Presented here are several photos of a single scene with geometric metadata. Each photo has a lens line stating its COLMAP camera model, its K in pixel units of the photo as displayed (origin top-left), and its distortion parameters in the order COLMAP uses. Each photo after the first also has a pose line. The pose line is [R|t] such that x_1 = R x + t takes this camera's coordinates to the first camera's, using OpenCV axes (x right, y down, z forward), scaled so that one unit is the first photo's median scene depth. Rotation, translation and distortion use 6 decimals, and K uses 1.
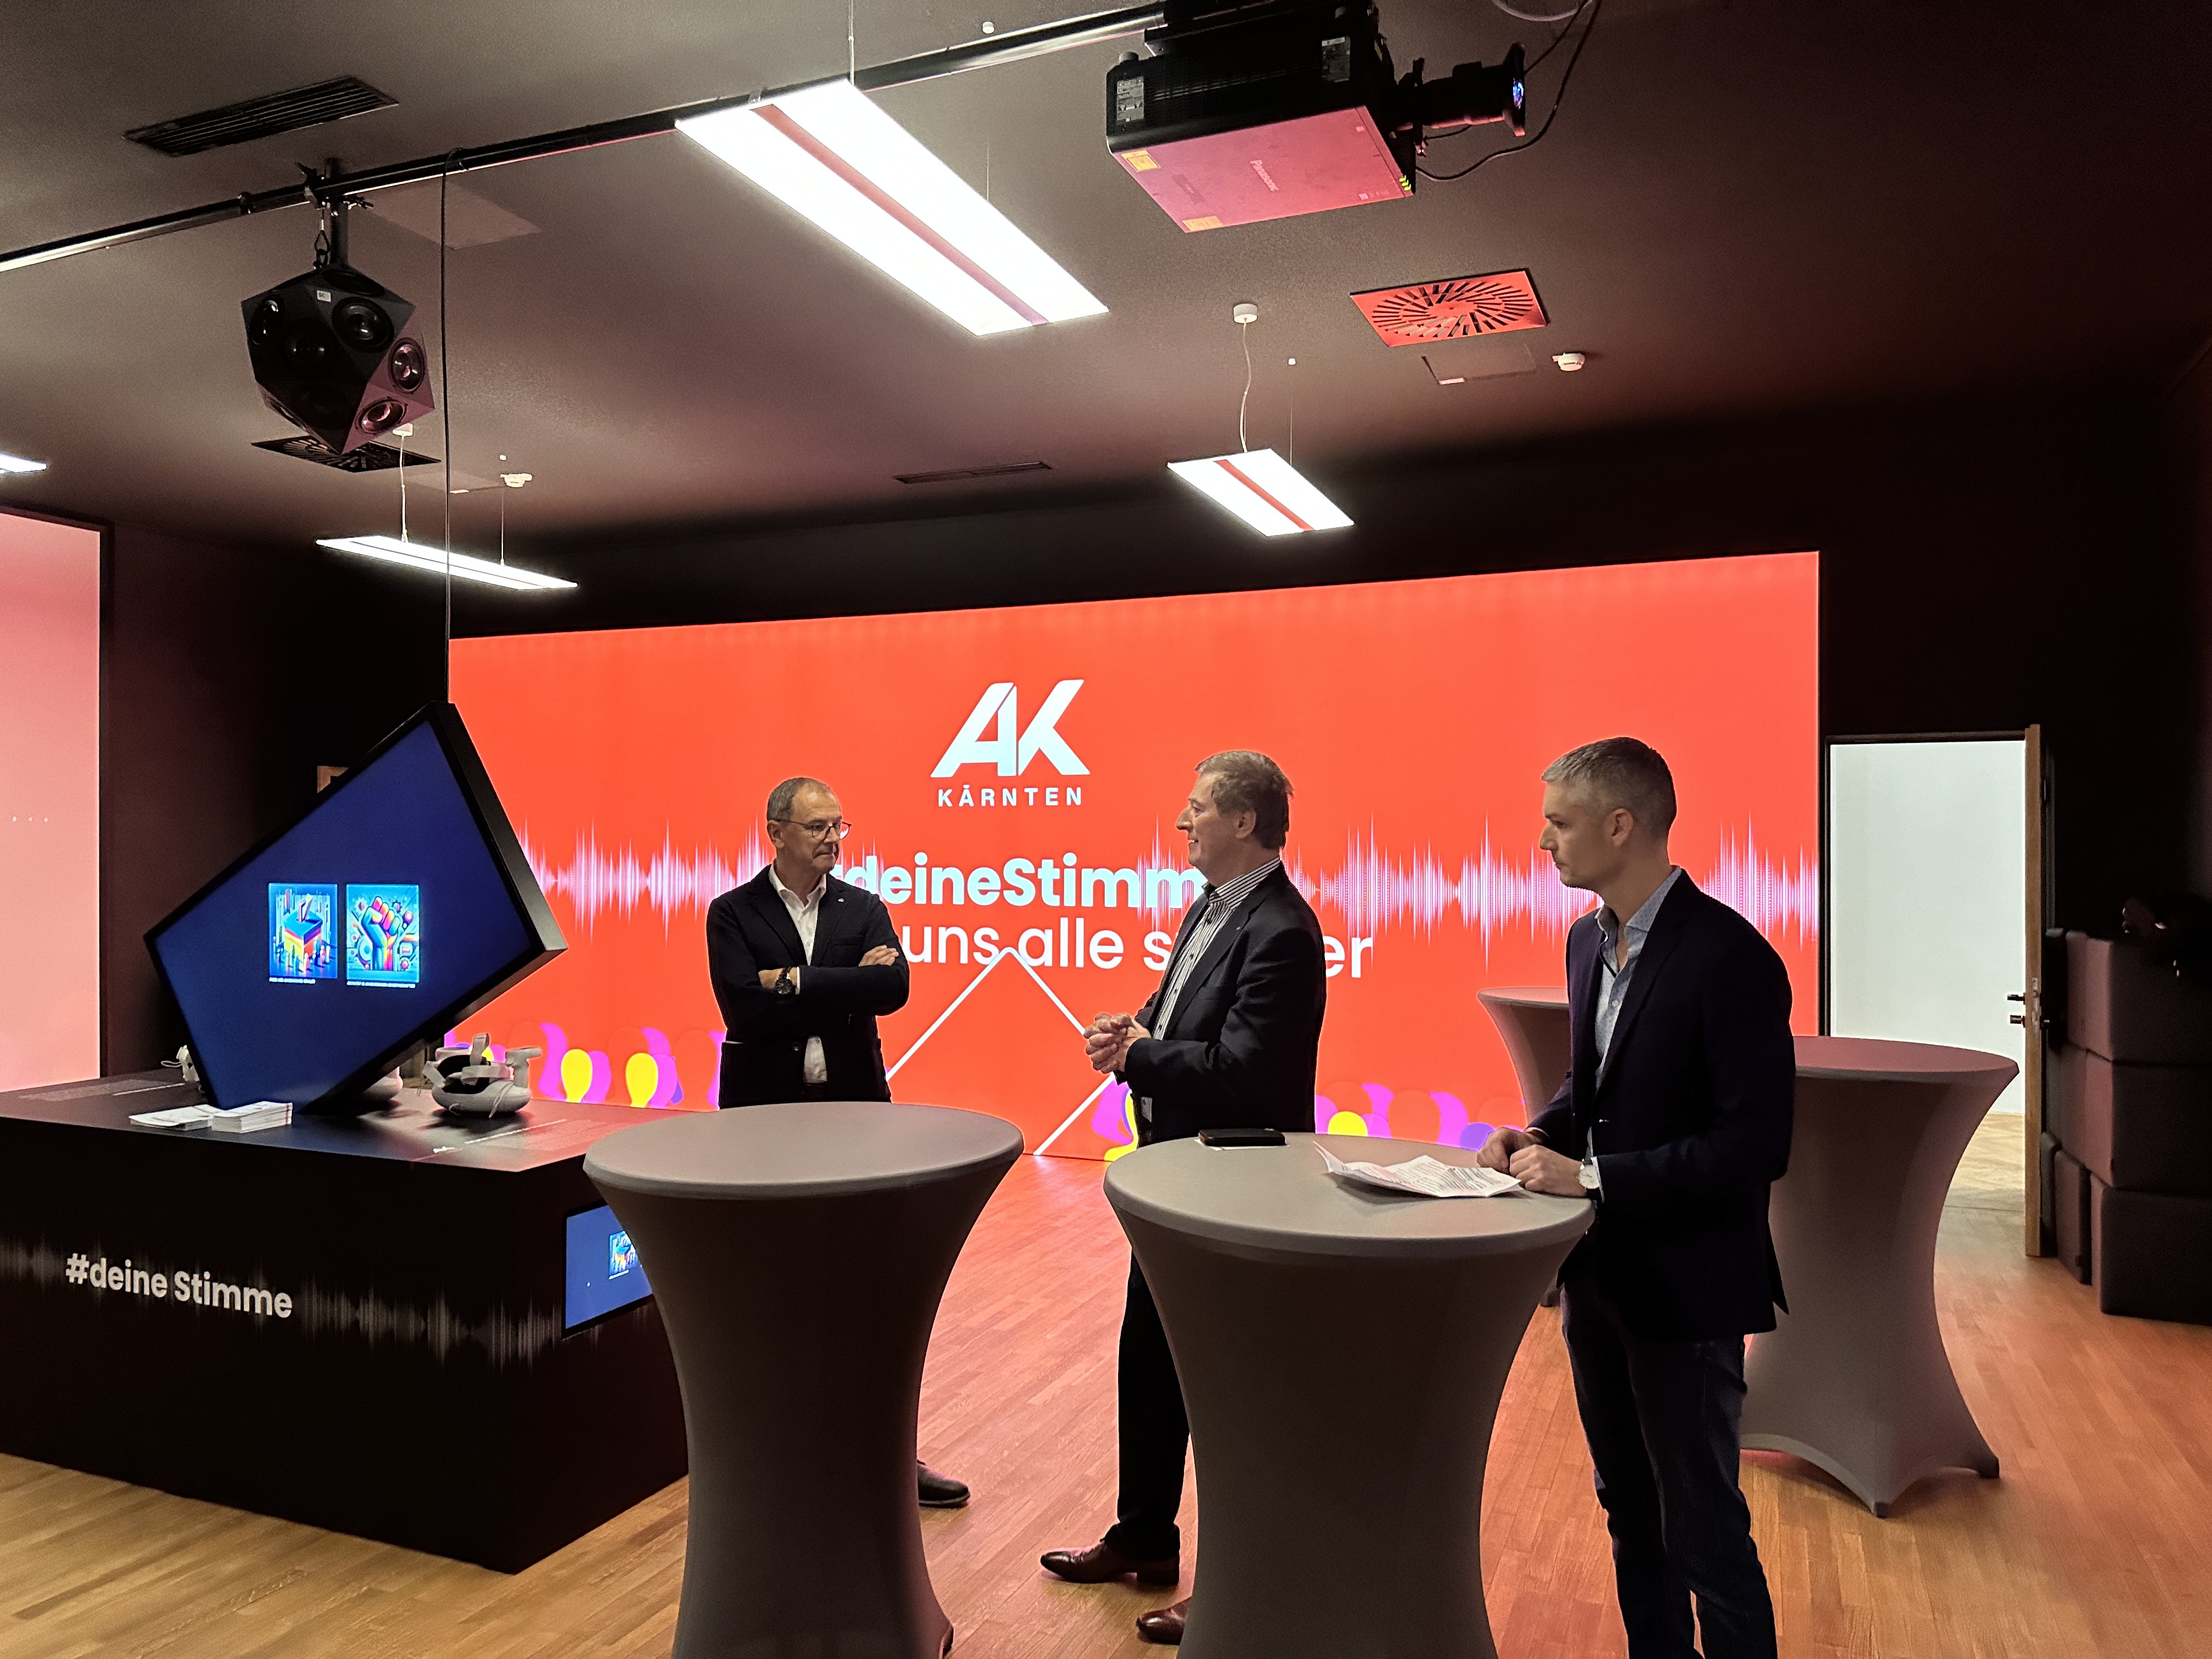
lens RADIAL K [[1527.2, 0, 1104.0], [0, 1527.2, 847.9], [0, 0, 1]] dist [0.012352, -0.000885]
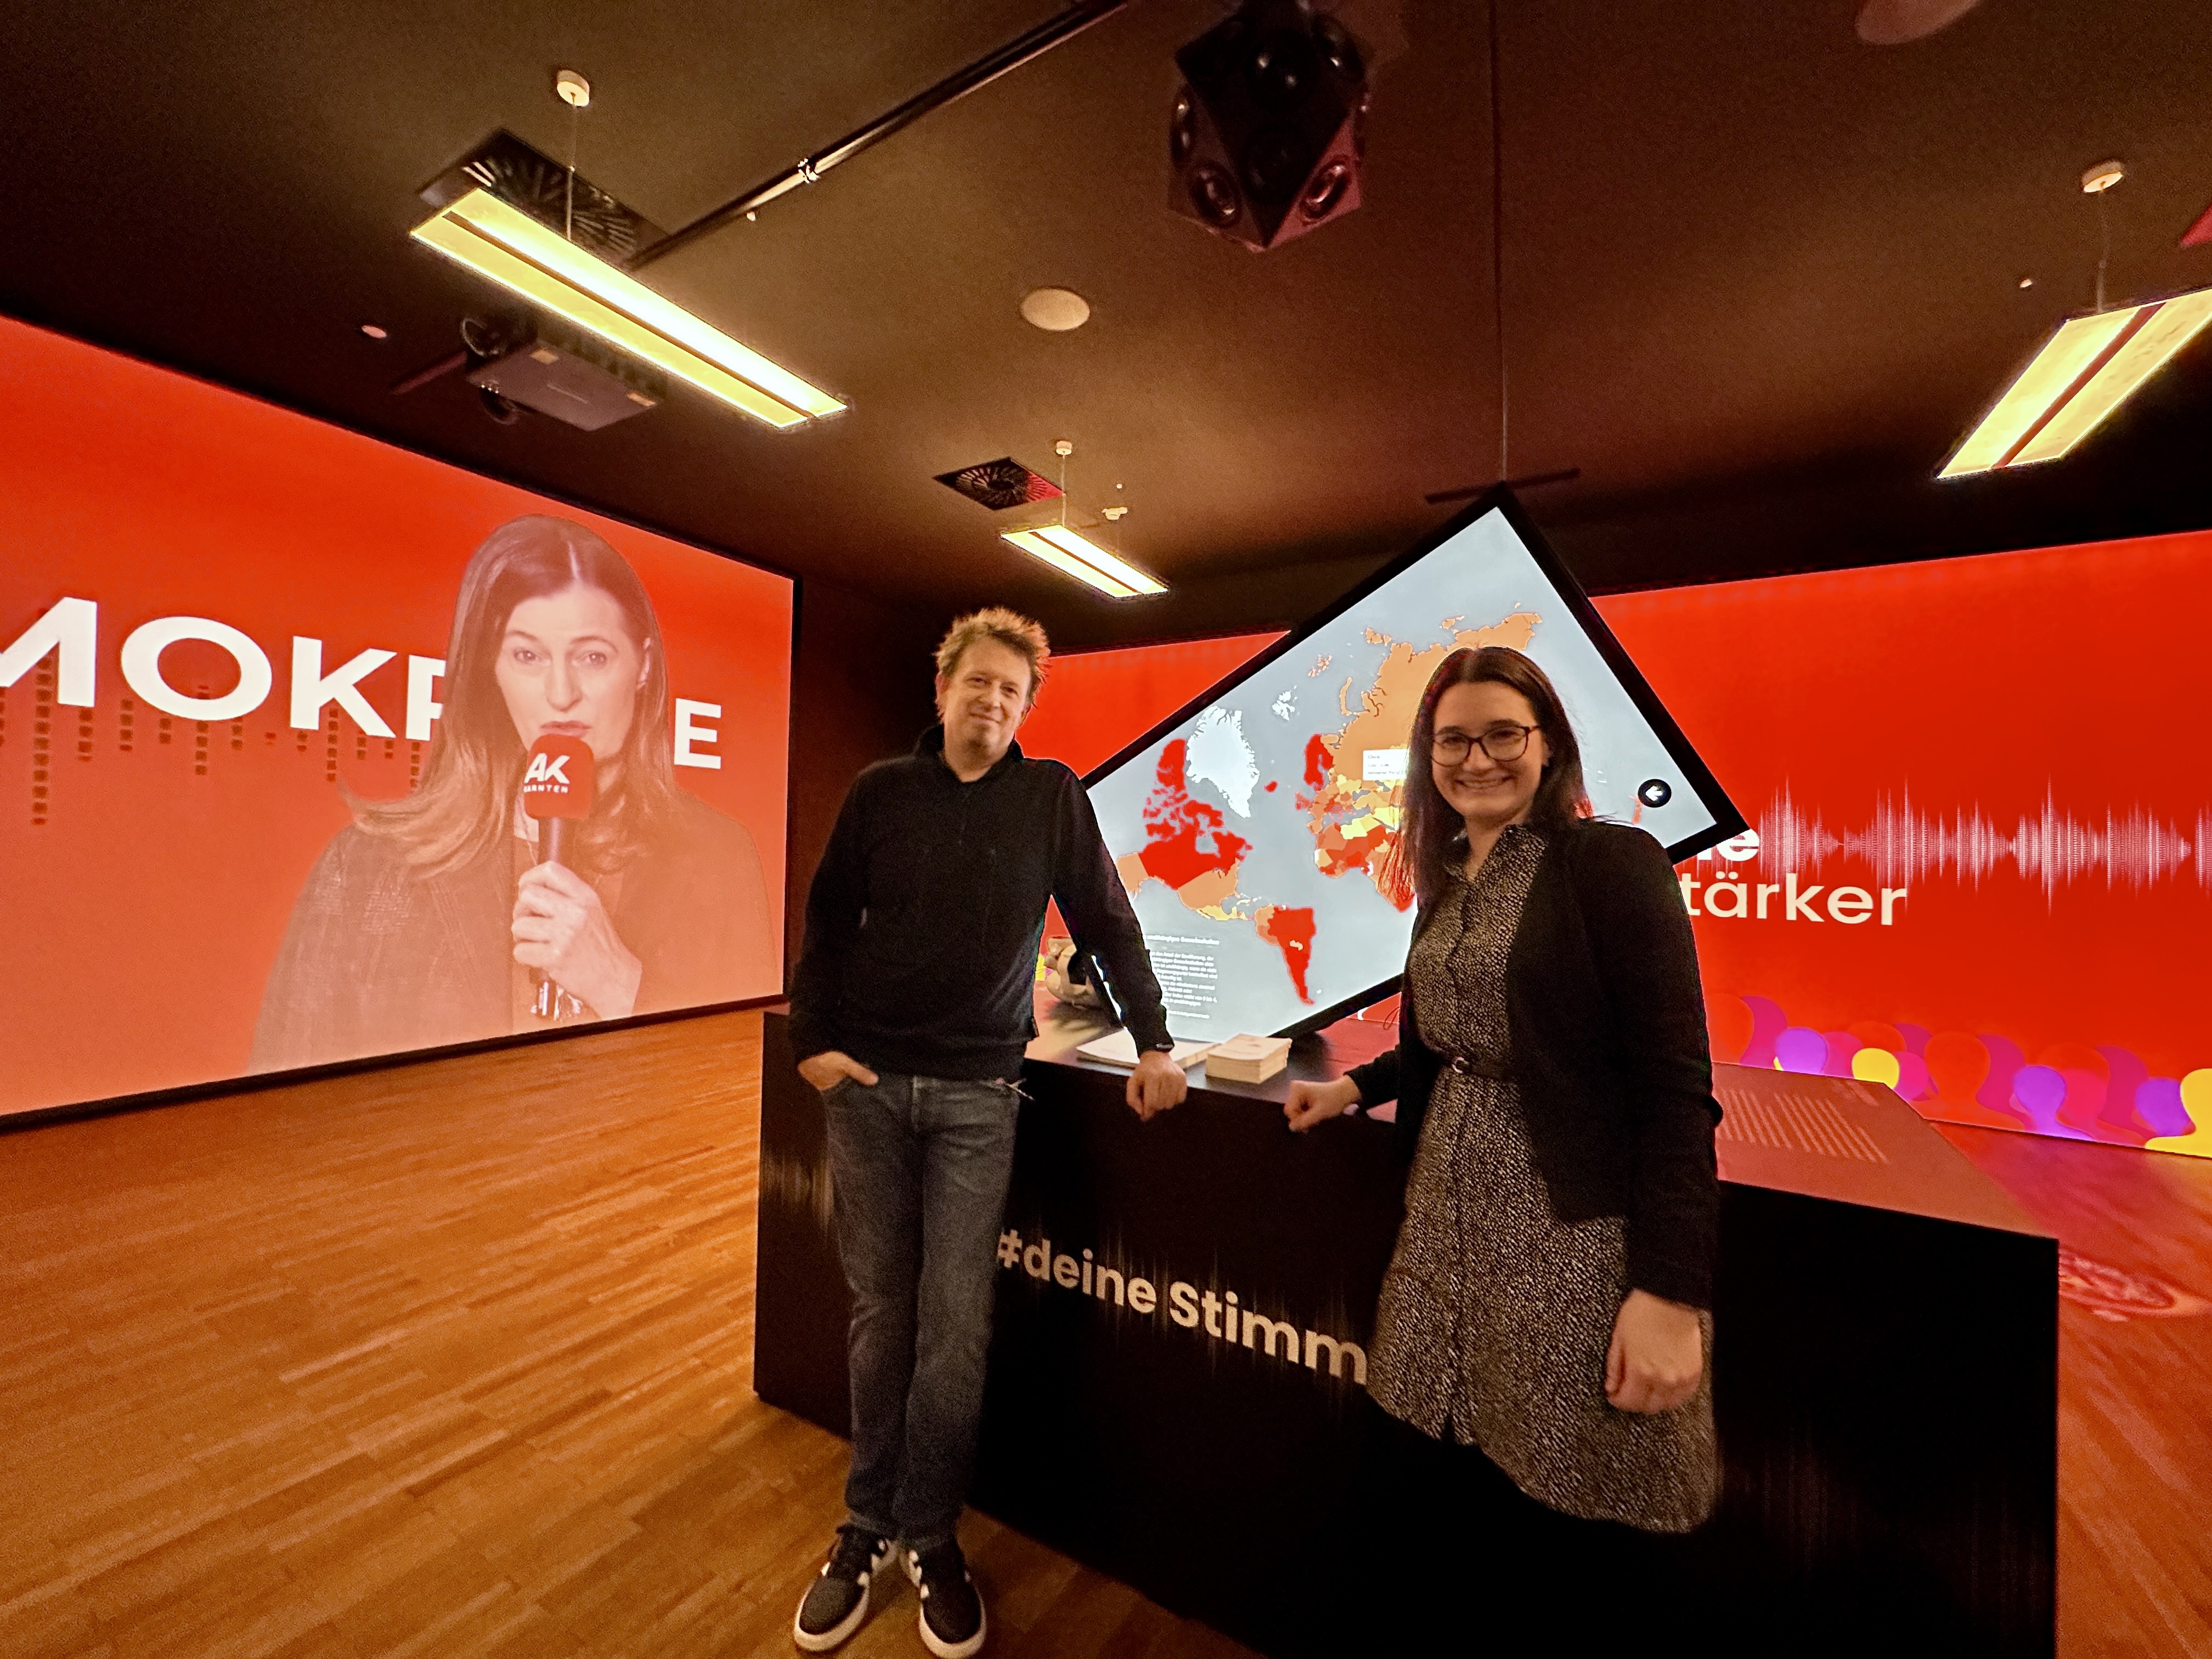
lens RADIAL K [[884.8, 0, 1110.1], [0, 884.8, 823.7], [0, 0, 1]] dist [-0.001185, 0.000014]
pose [[0.990566, 0.017453, -0.135919, -0.274616], [-0.021212, 0.999430, -0.026253, 0.038082], [0.135383, 0.028889, 0.990372, 0.280674]]
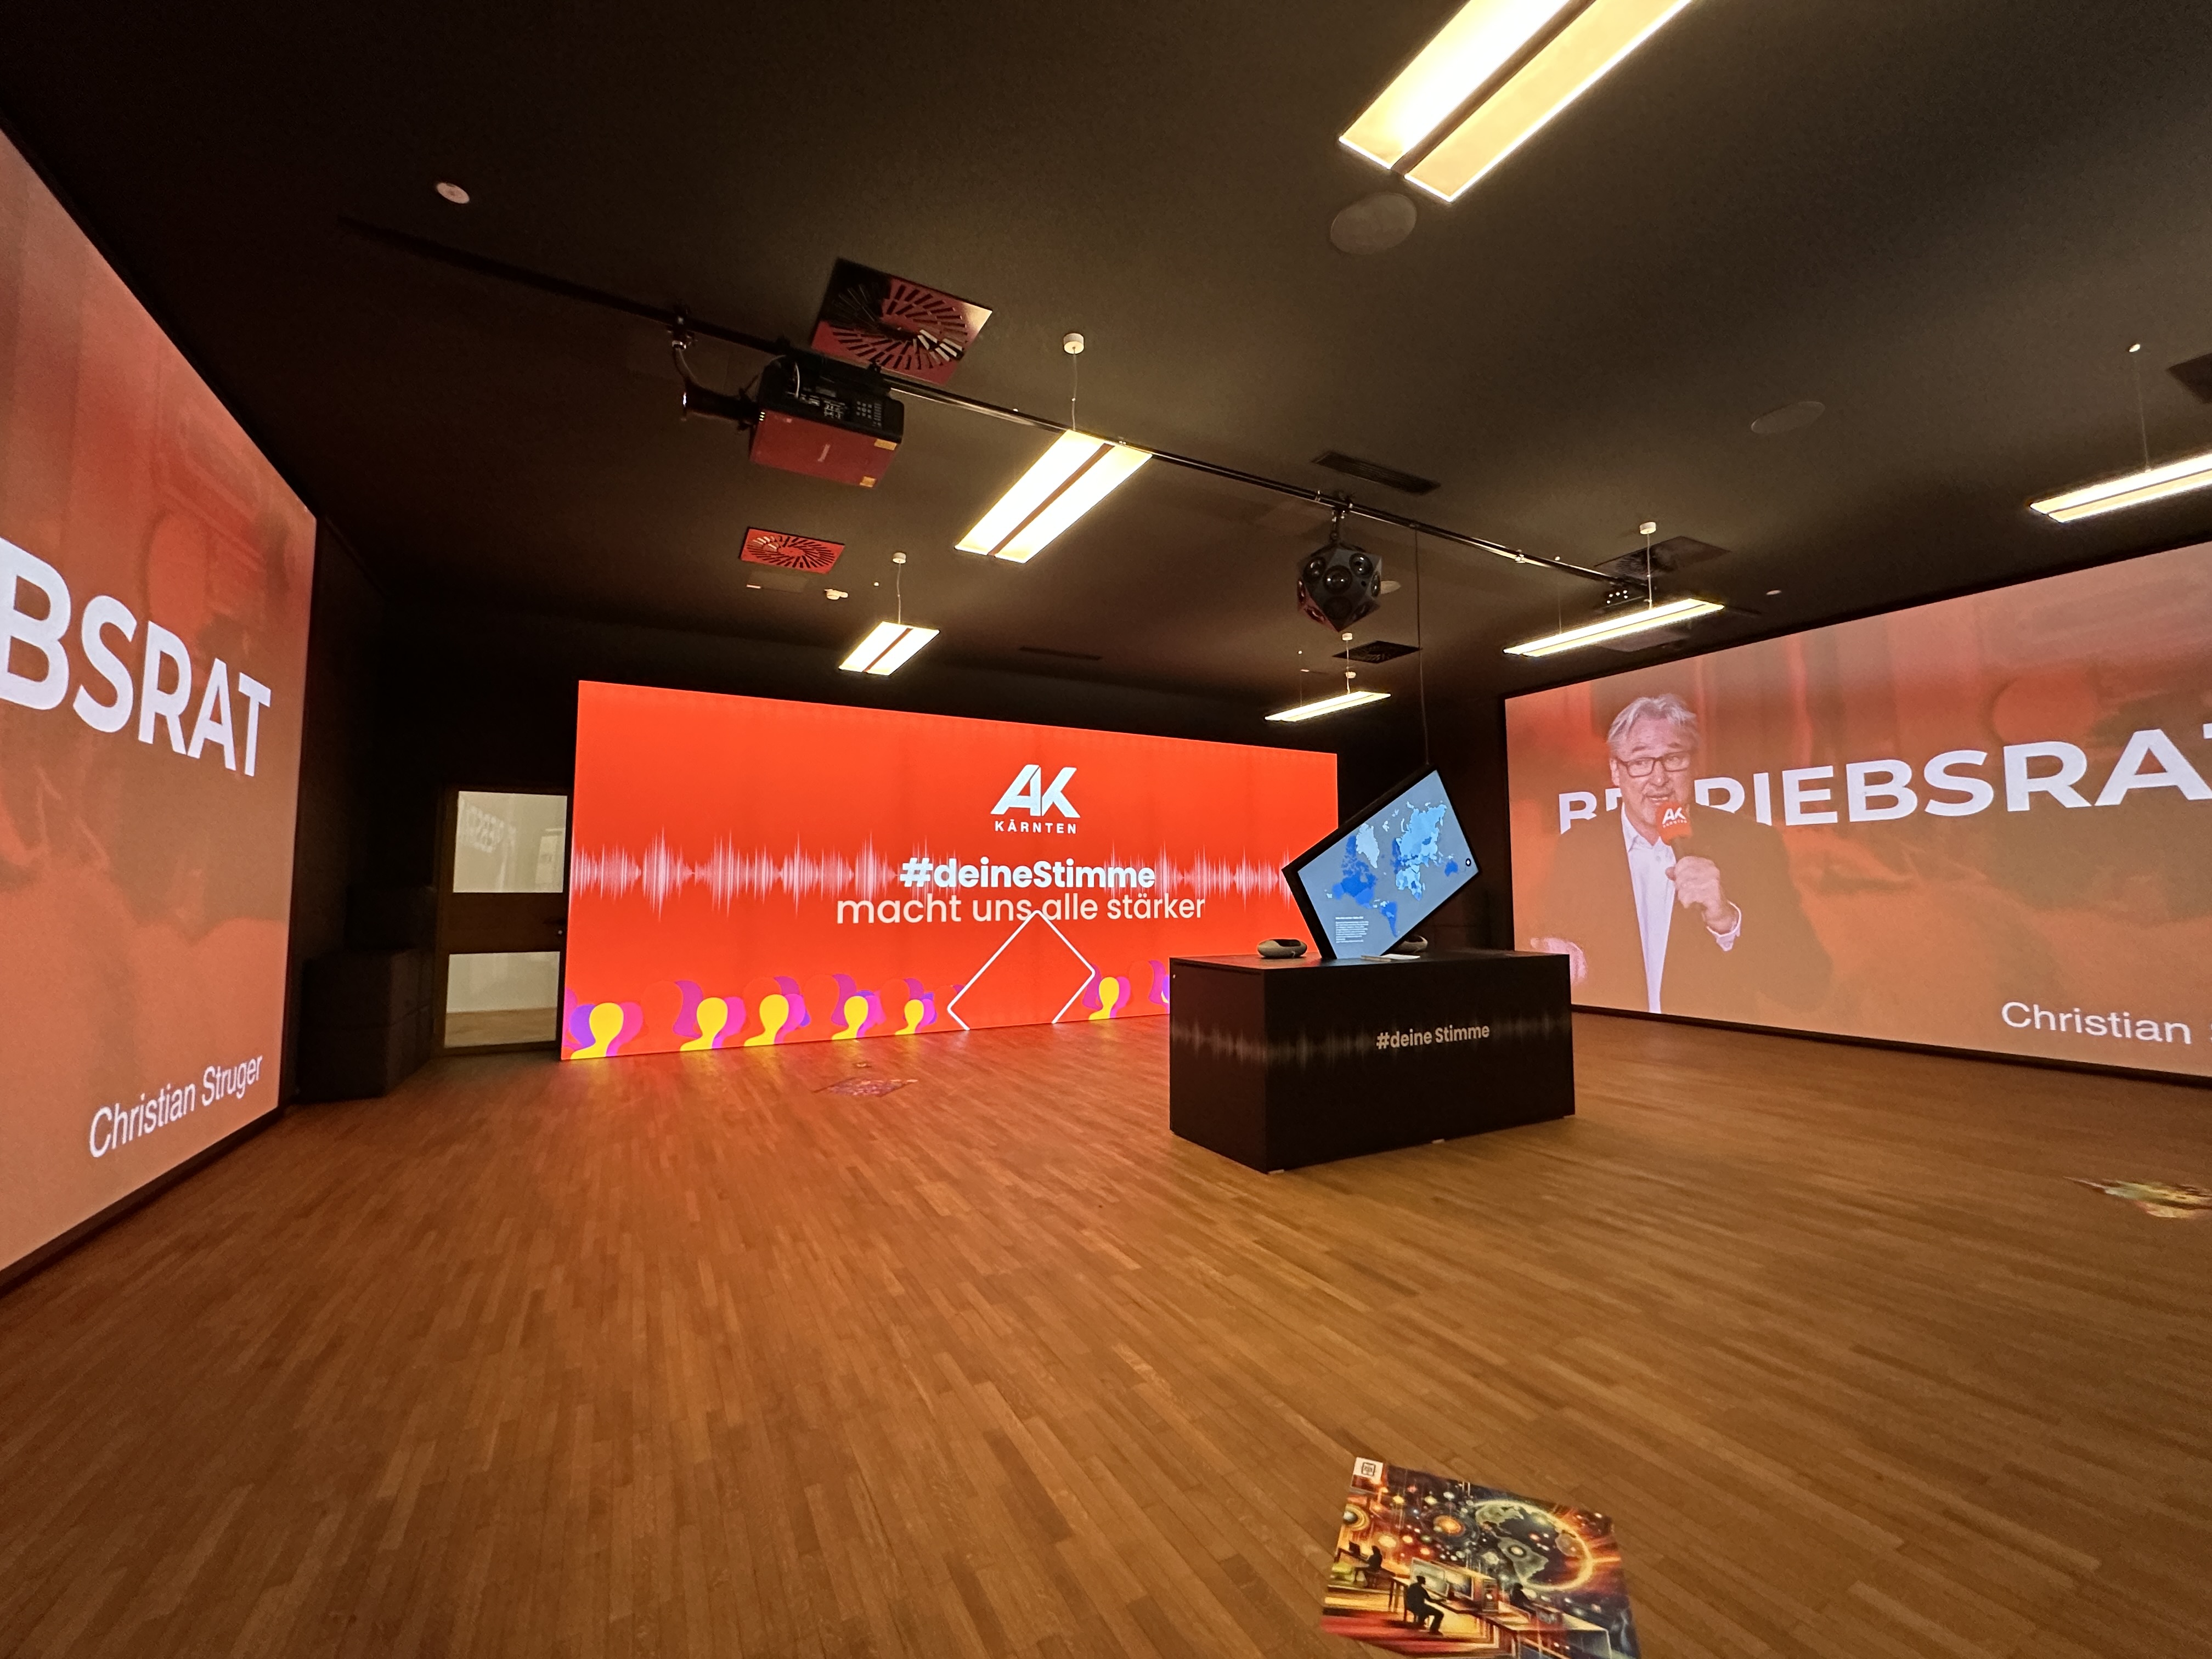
lens RADIAL K [[884.8, 0, 1109.2], [0, 884.8, 819.8], [0, 0, 1]] dist [-0.001185, 0.000014]
pose [[0.622644, 0.062900, 0.779973, -0.846725], [0.003037, 0.996562, -0.082791, 0.046090], [-0.782499, 0.053918, 0.620313, 0.283190]]
